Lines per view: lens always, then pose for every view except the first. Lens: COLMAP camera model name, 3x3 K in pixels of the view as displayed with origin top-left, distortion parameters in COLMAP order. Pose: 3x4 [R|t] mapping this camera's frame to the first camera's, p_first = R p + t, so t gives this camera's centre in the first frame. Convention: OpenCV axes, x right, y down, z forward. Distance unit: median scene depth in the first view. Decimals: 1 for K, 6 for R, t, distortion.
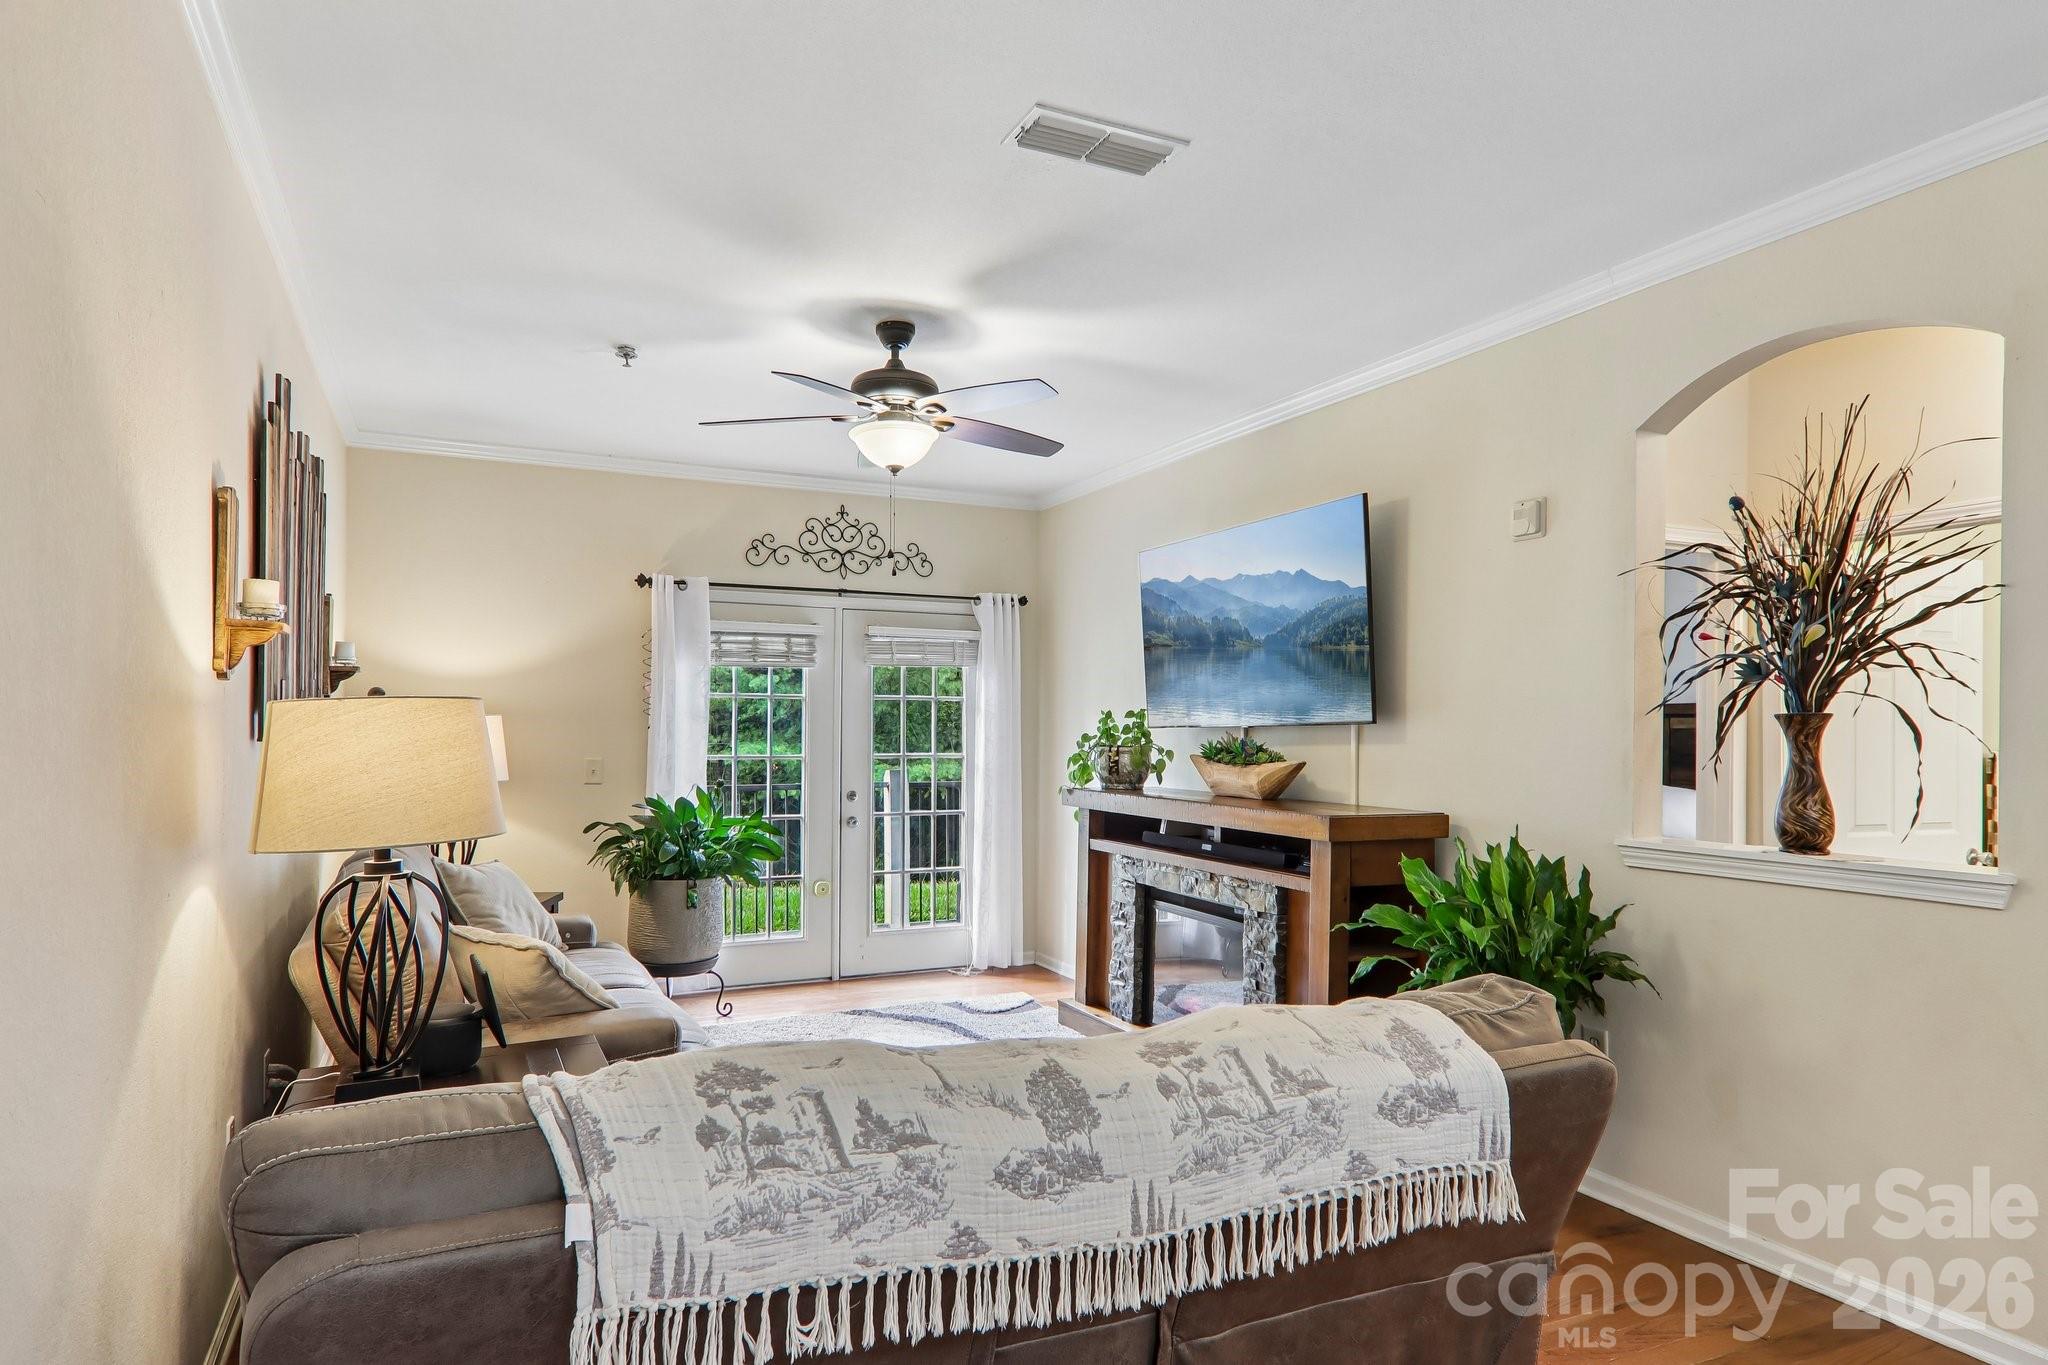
lens RADIAL K [[1142.5, 0, 988.5], [0, 1142.5, 735.9], [0, 0, 1]] dist [0.035529, -0.020010]
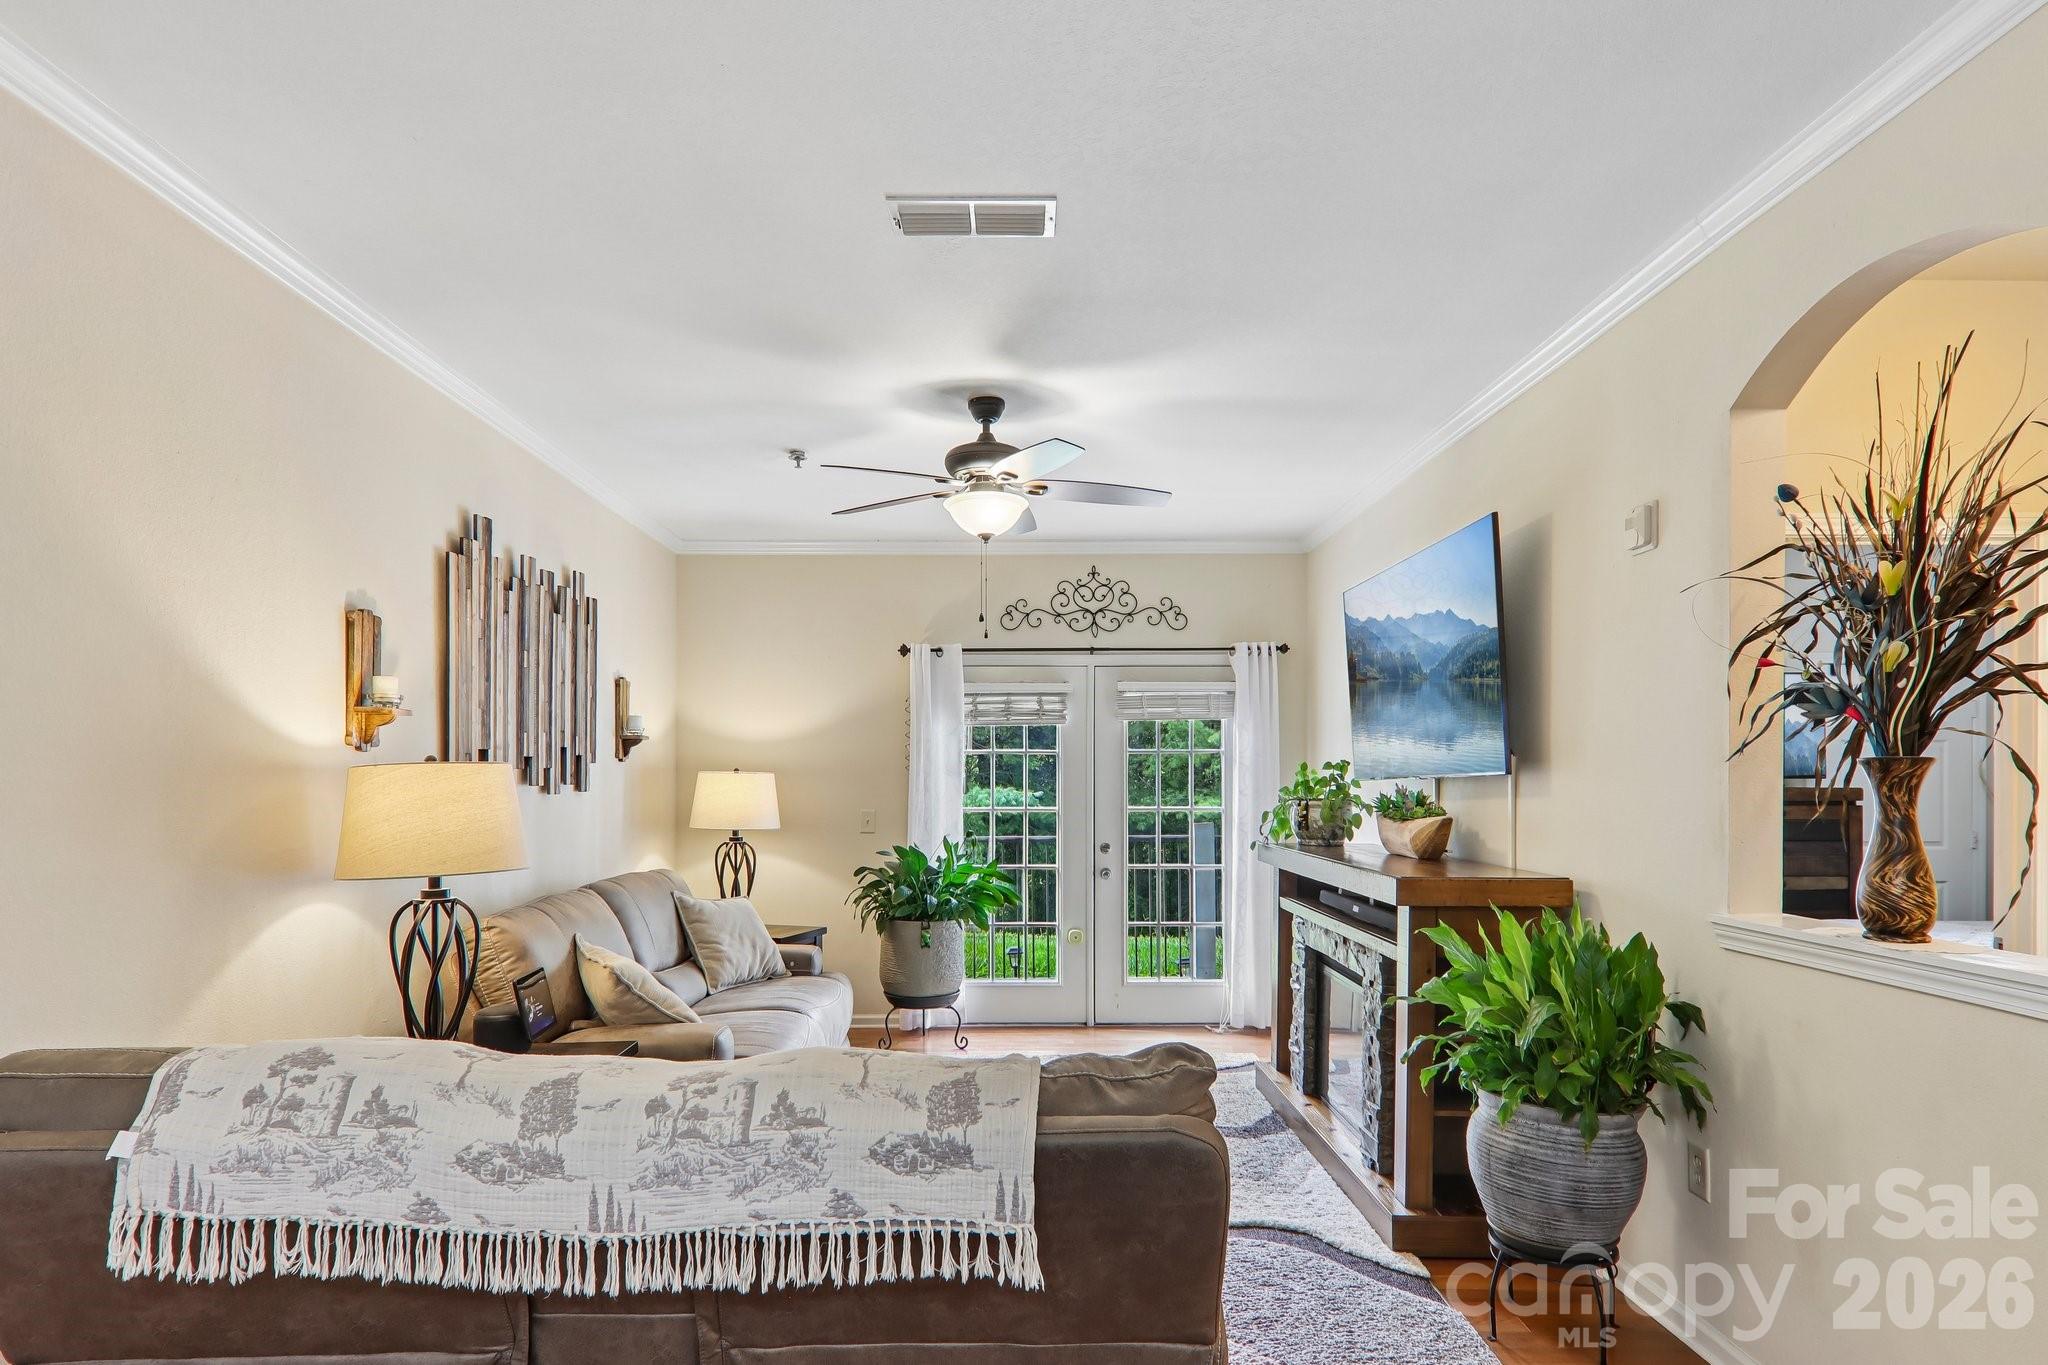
lens RADIAL K [[1142.5, 0, 1015.6], [0, 1142.5, 787.3], [0, 0, 1]] dist [0.035529, -0.020010]
pose [[0.916019, -0.004340, -0.401112, 0.289265], [0.003822, 0.999991, -0.002091, -0.000311], [0.401117, 0.000382, 0.916027, 0.036726]]
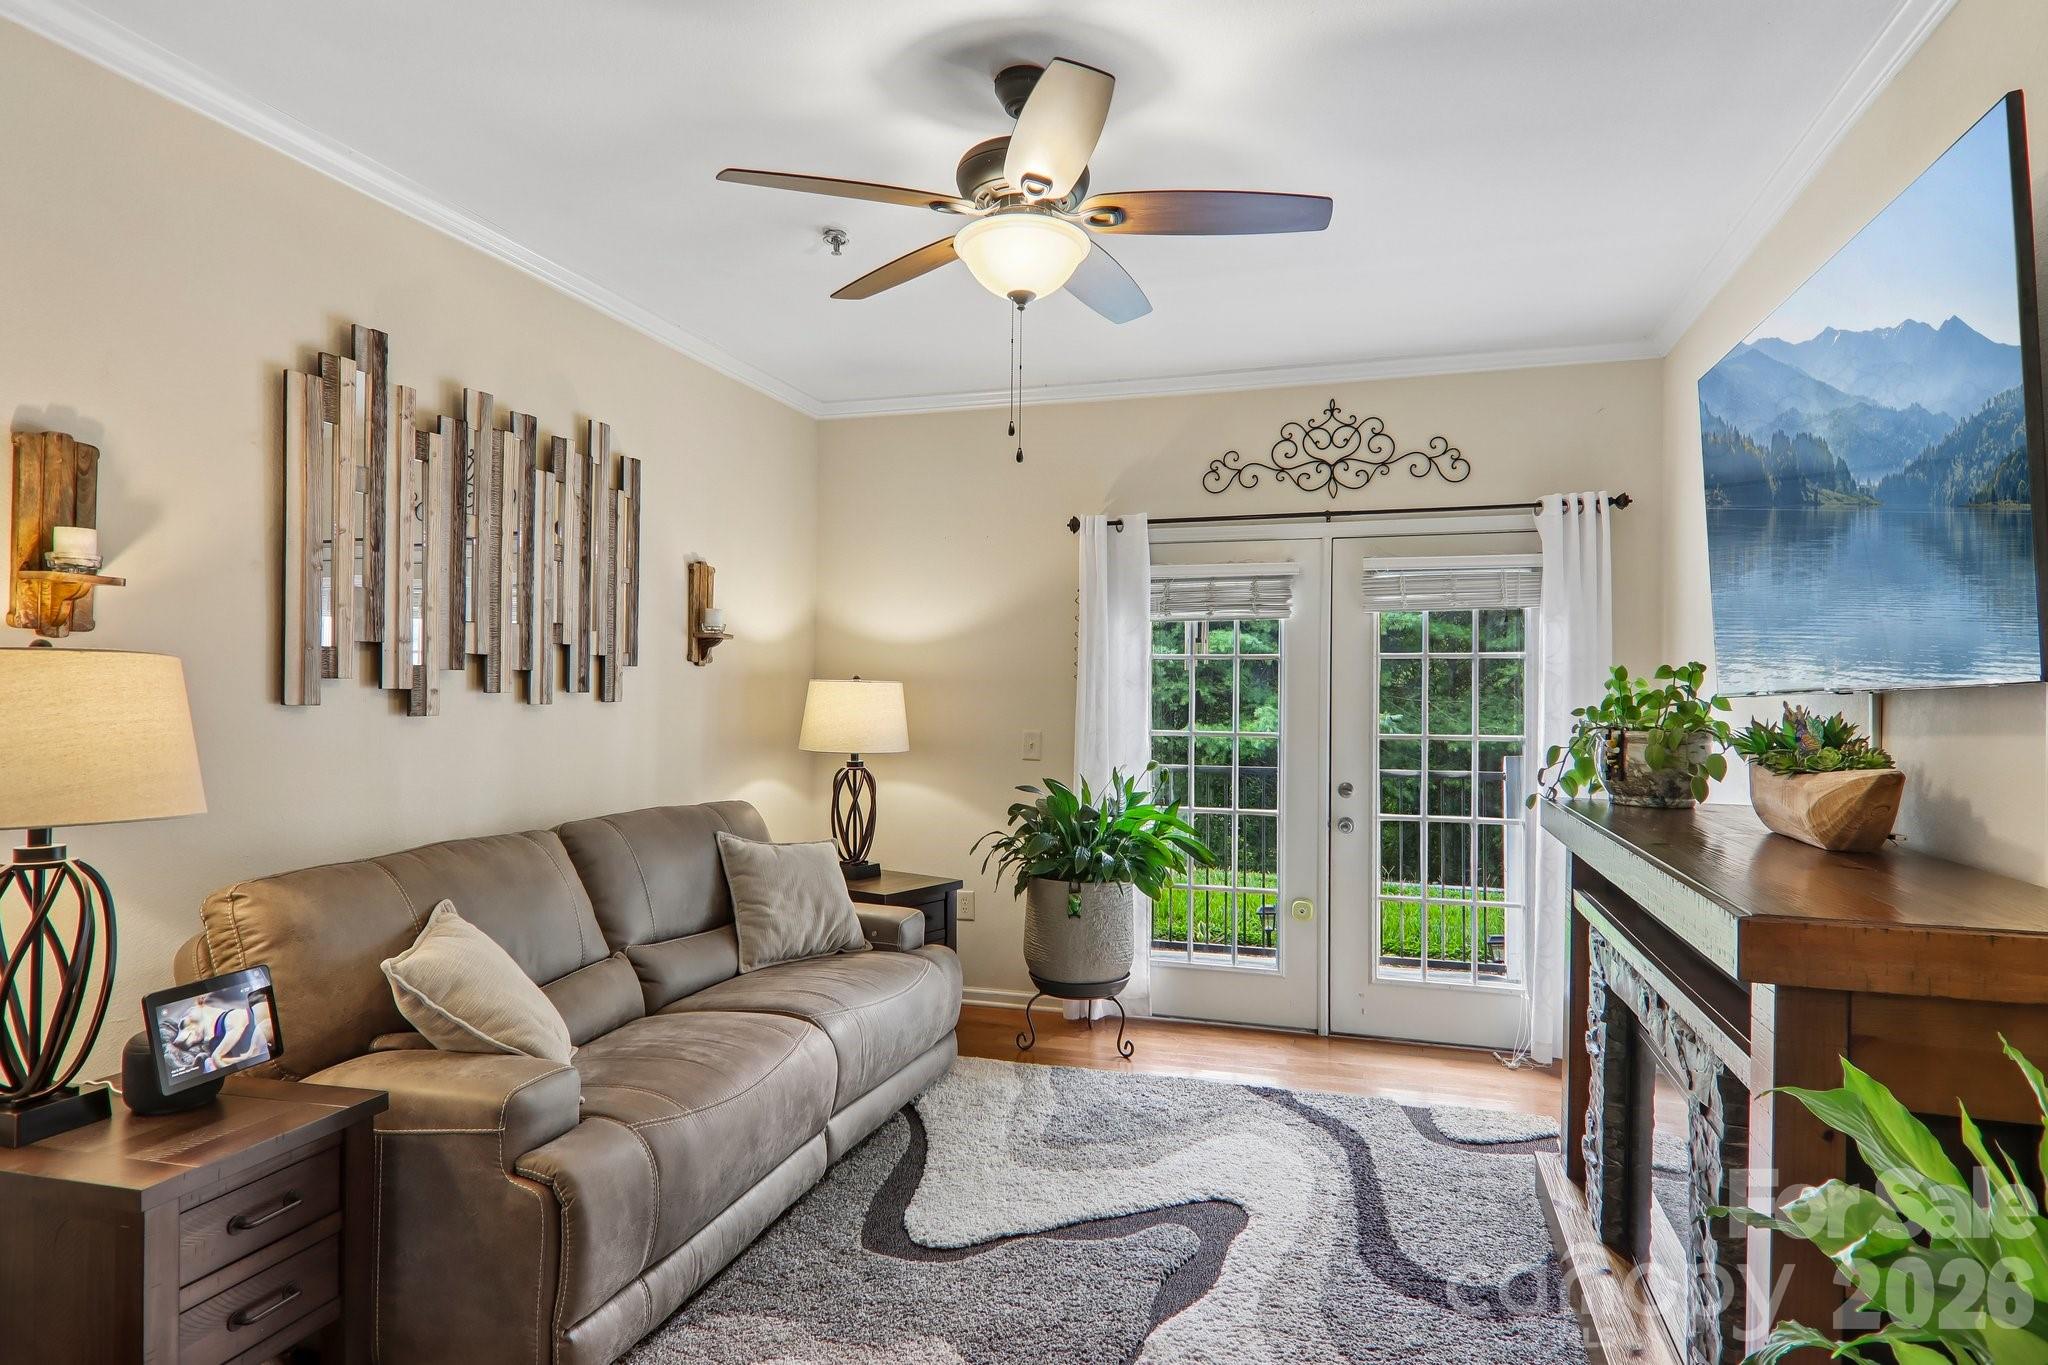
lens RADIAL K [[1142.5, 0, 1033.7], [0, 1142.5, 692.9], [0, 0, 1]] dist [0.035529, -0.020010]
pose [[0.757638, -0.000776, -0.652674, 0.279684], [-0.008815, 0.999896, -0.011421, 0.000230], [0.652615, 0.014406, 0.757552, 0.405115]]
